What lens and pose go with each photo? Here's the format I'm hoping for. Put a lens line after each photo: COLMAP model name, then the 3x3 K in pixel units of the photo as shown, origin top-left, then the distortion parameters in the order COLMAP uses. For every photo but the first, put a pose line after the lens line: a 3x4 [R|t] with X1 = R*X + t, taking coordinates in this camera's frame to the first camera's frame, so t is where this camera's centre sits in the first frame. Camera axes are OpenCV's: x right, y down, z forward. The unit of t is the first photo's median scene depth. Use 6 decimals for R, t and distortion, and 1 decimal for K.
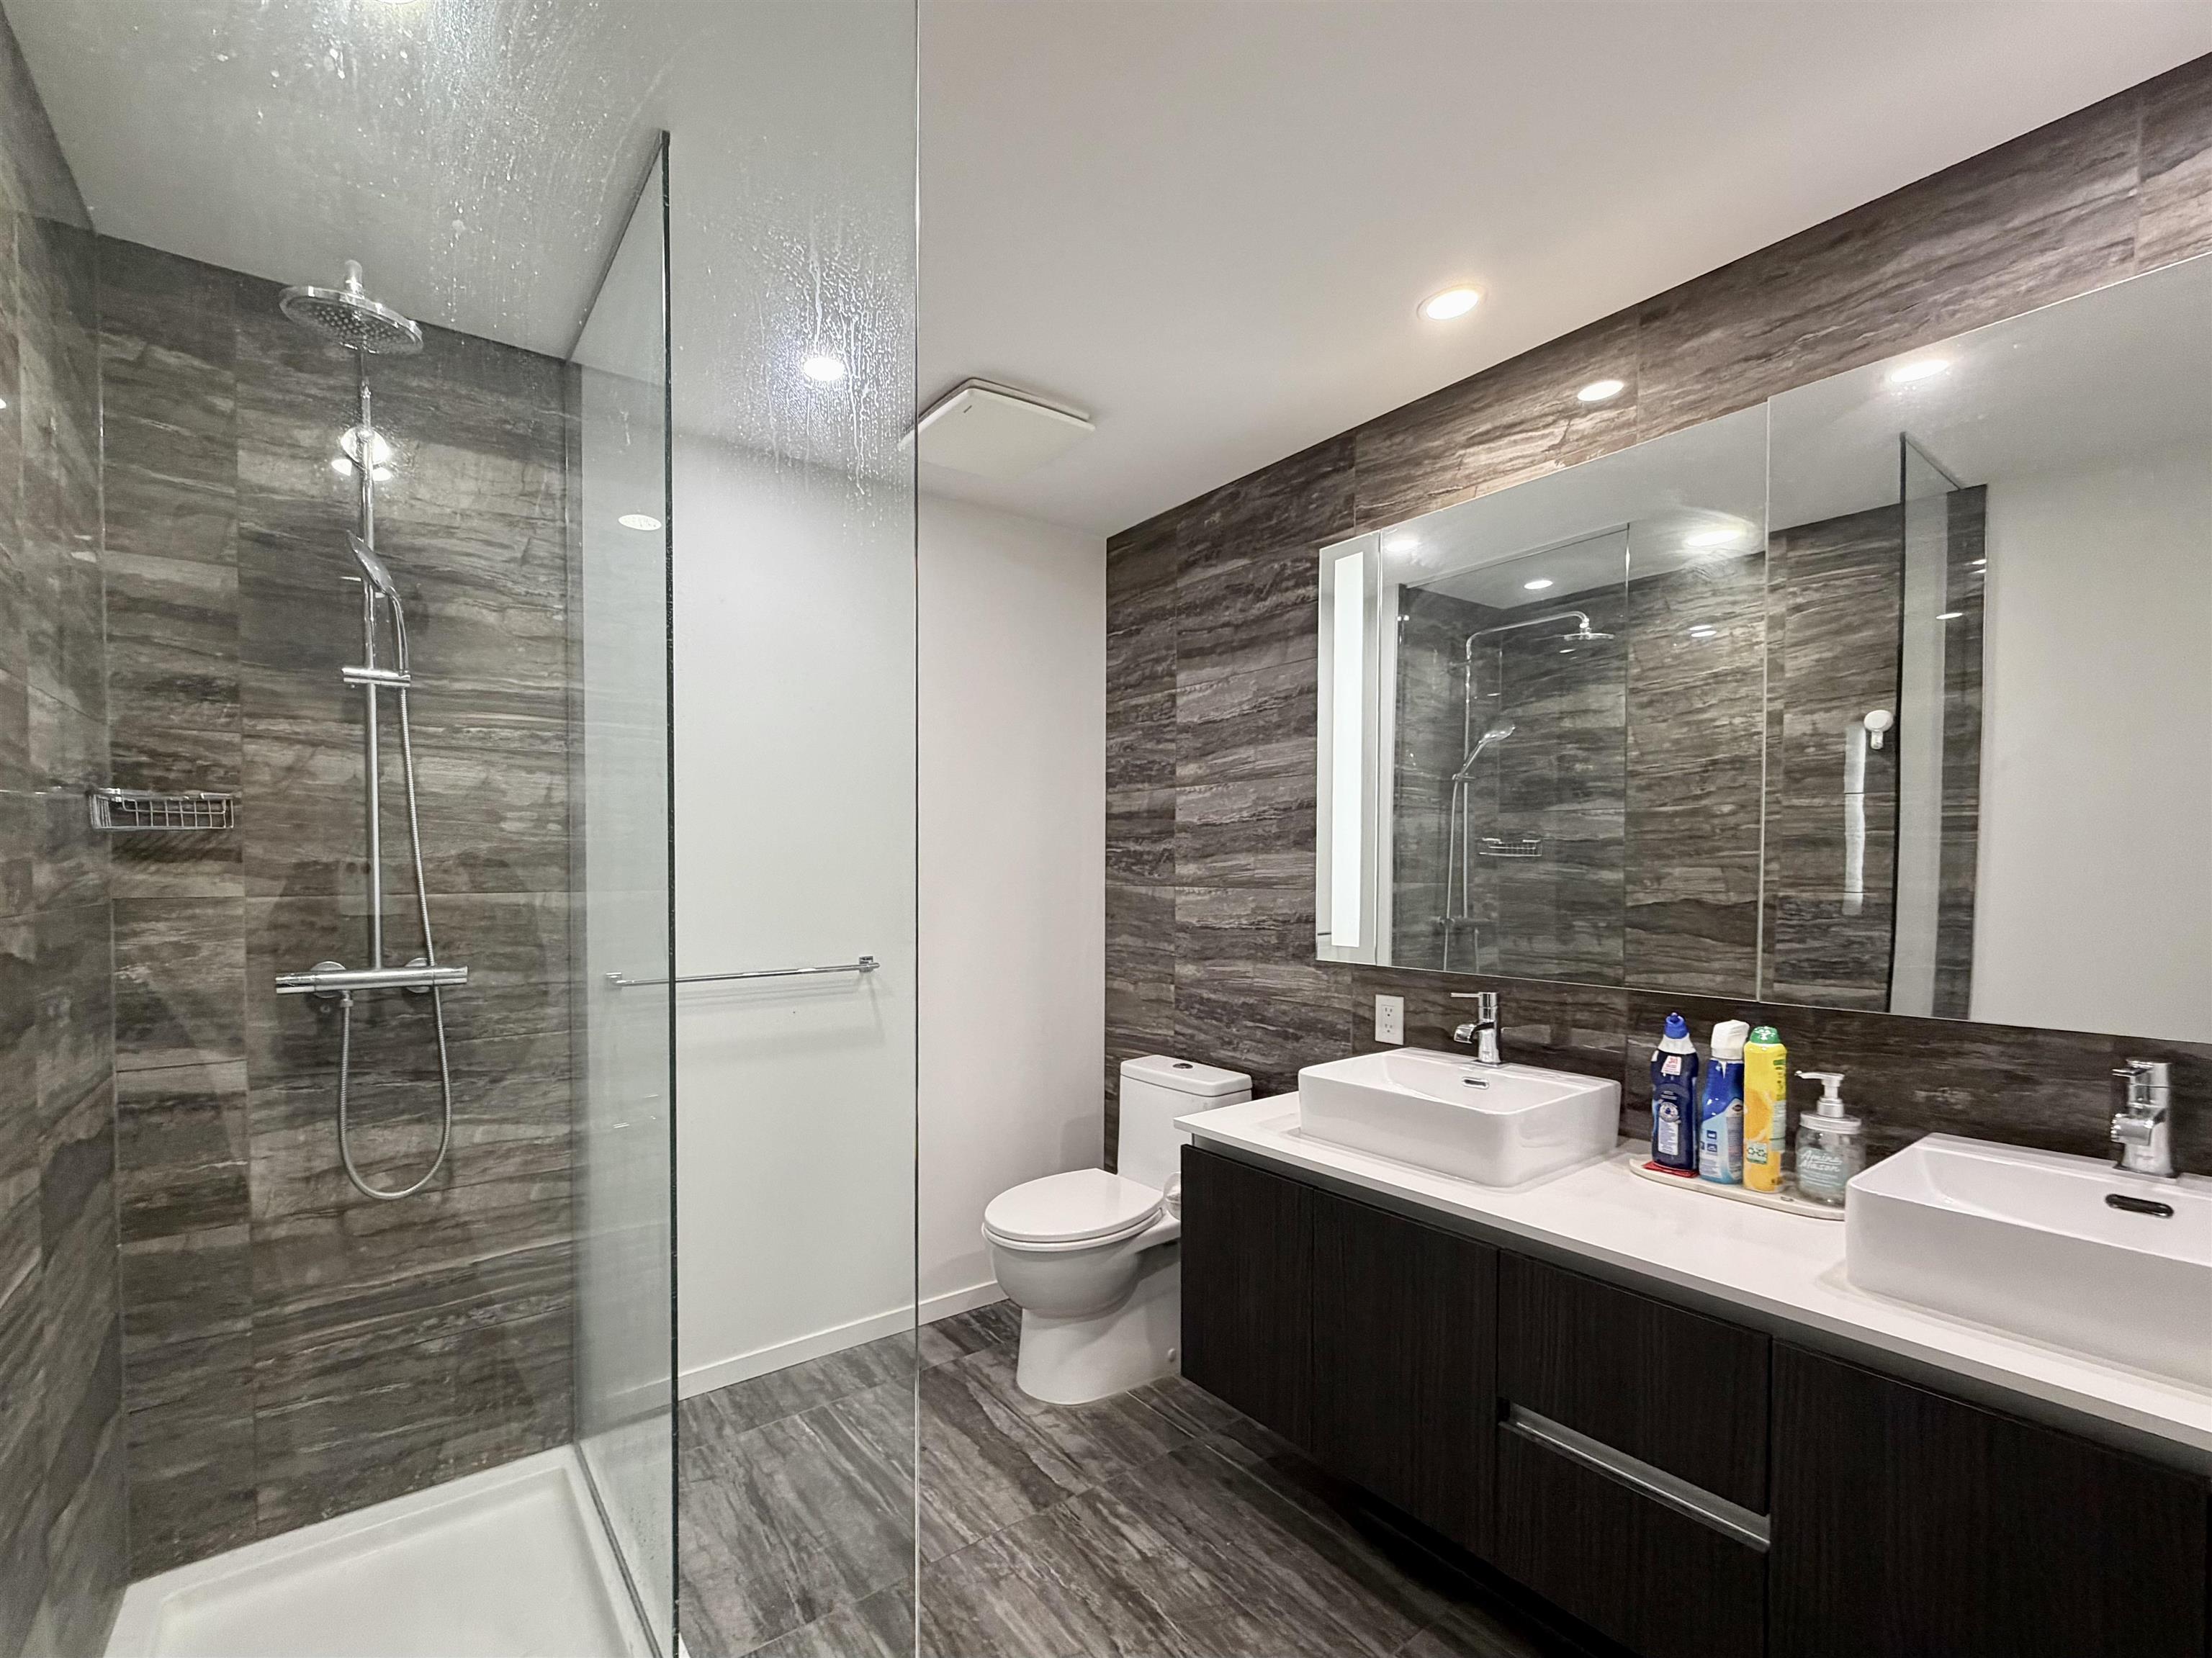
lens RADIAL K [[929.7, 0, 941.9], [0, 929.7, 897.6], [0, 0, 1]] dist [0.000283, 0.000043]
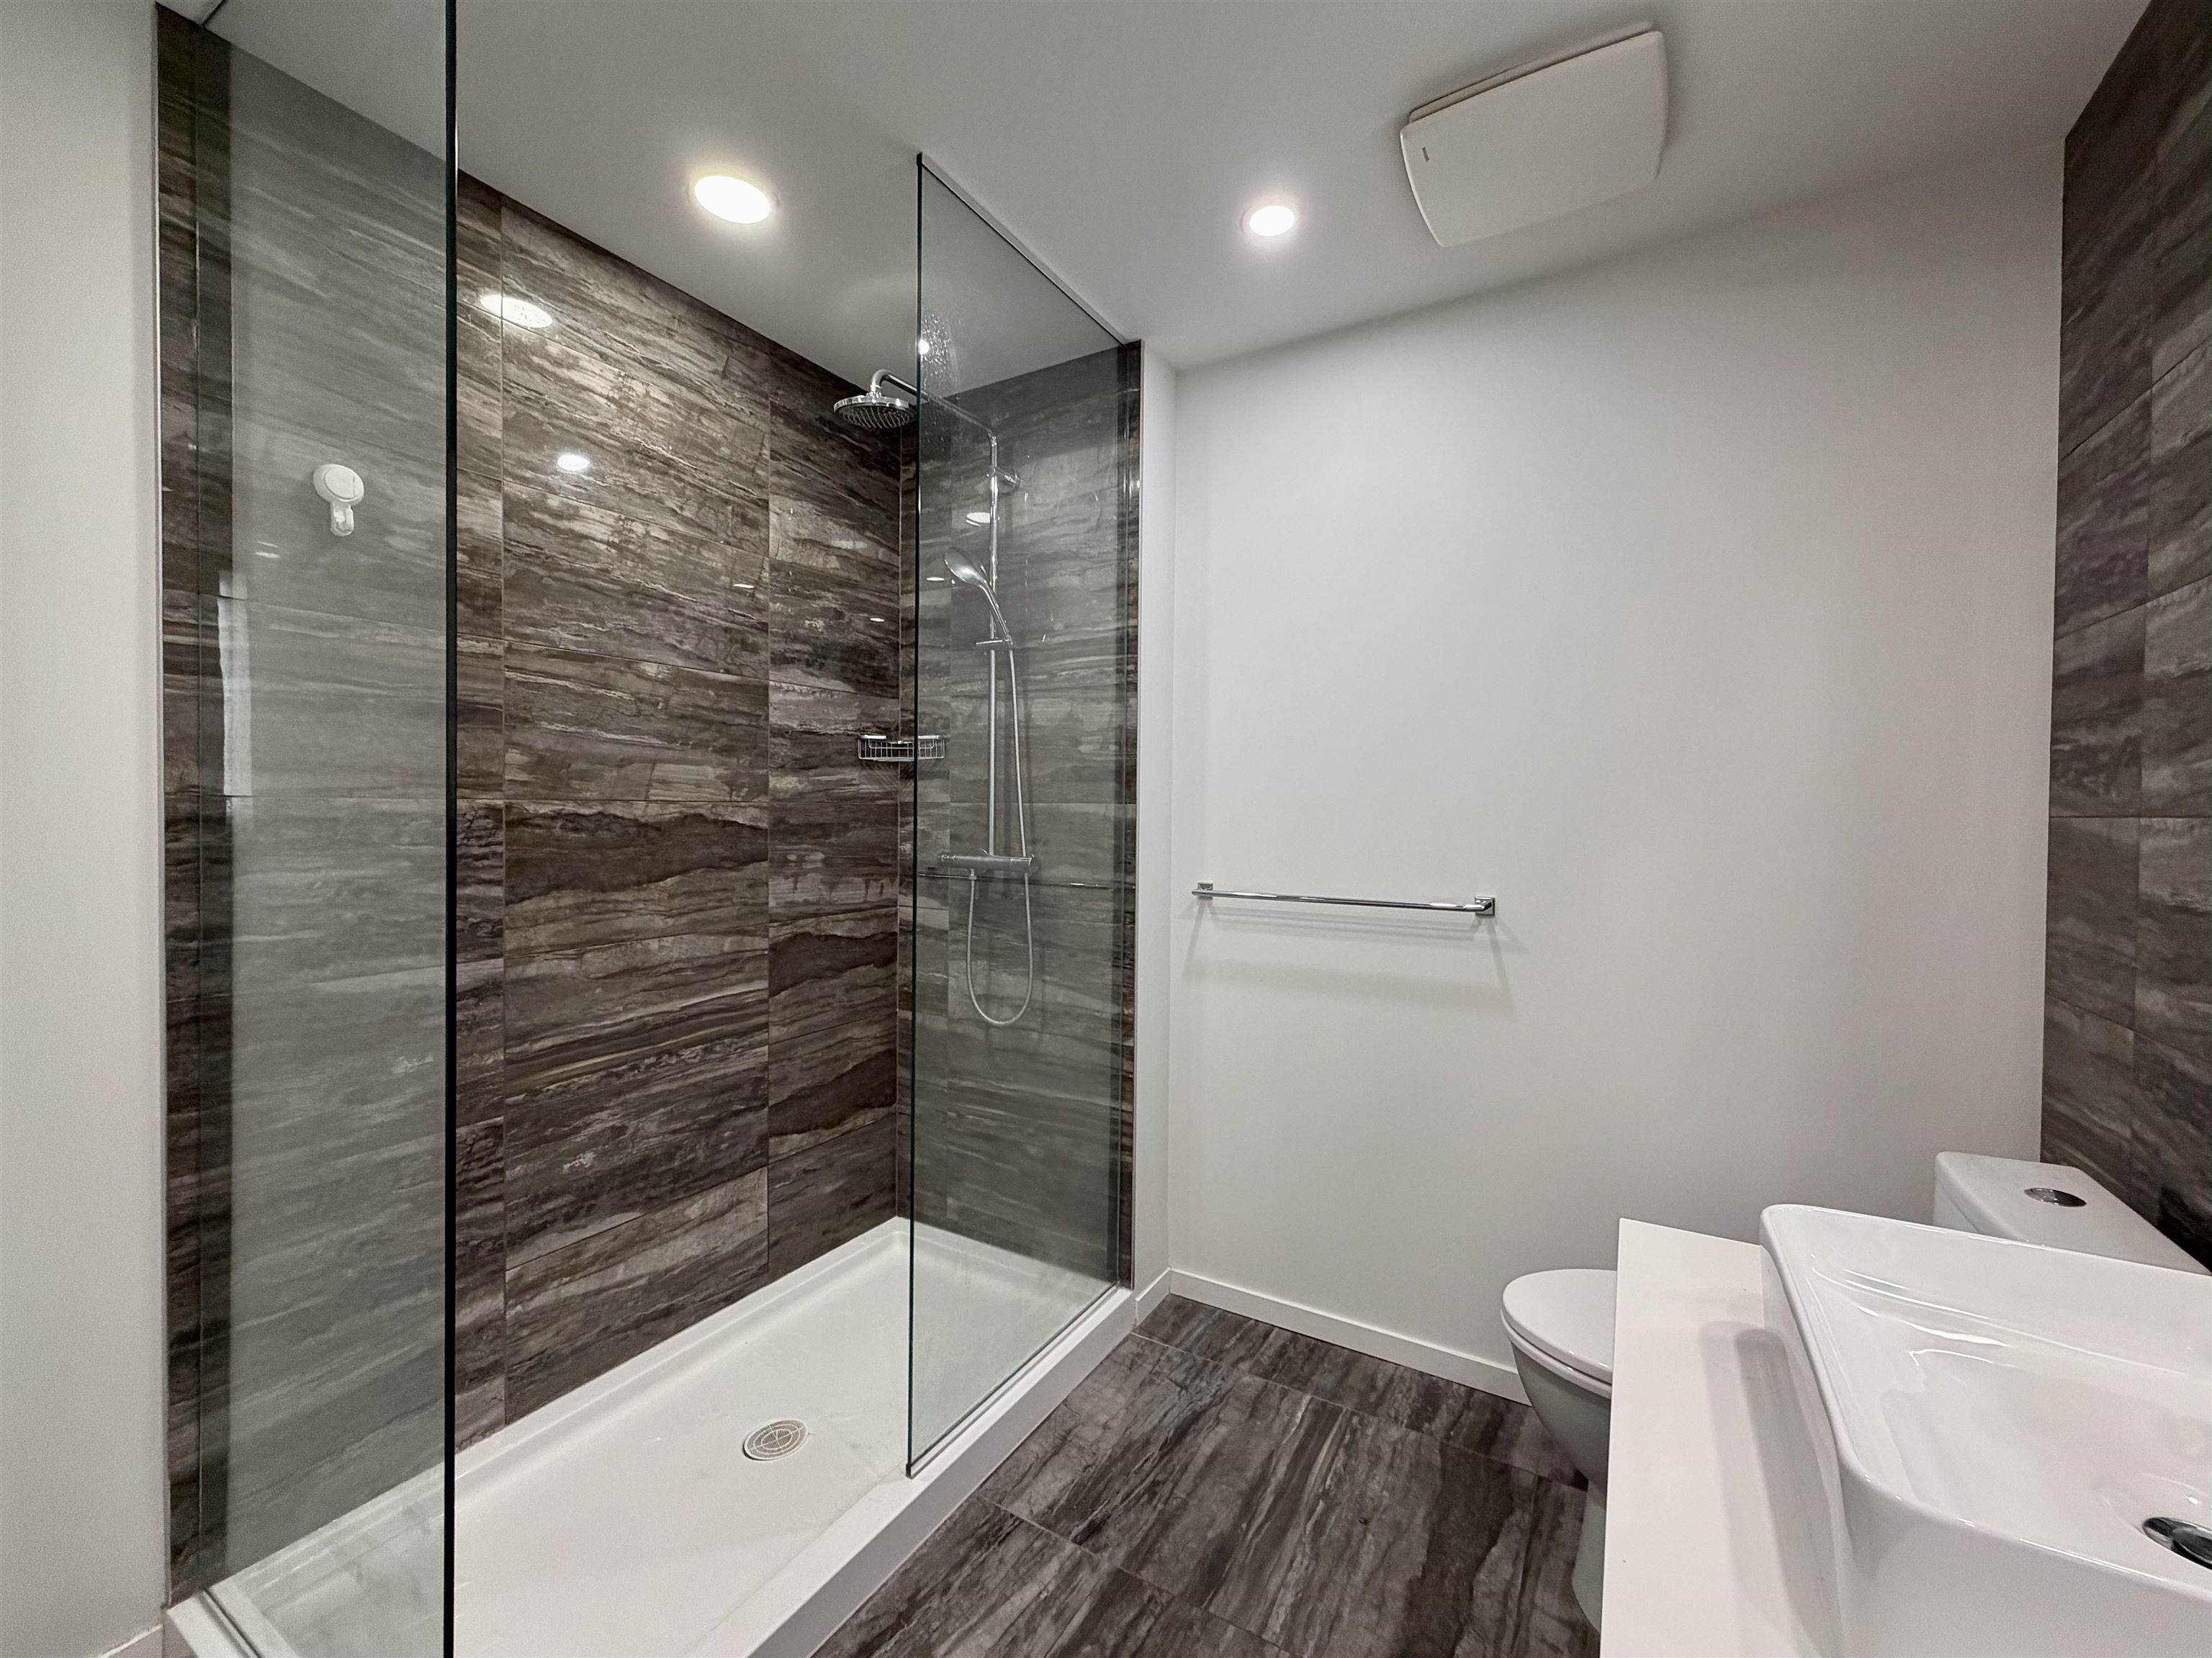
lens RADIAL K [[889.9, 0, 1106.0], [0, 889.9, 829.0], [0, 0, 1]] dist [-0.000727, -0.000163]
pose [[0.457748, 0.027720, -0.888650, 0.571693], [-0.041400, 0.999094, 0.009840, 0.015057], [0.888118, 0.032285, 0.458481, 0.481136]]
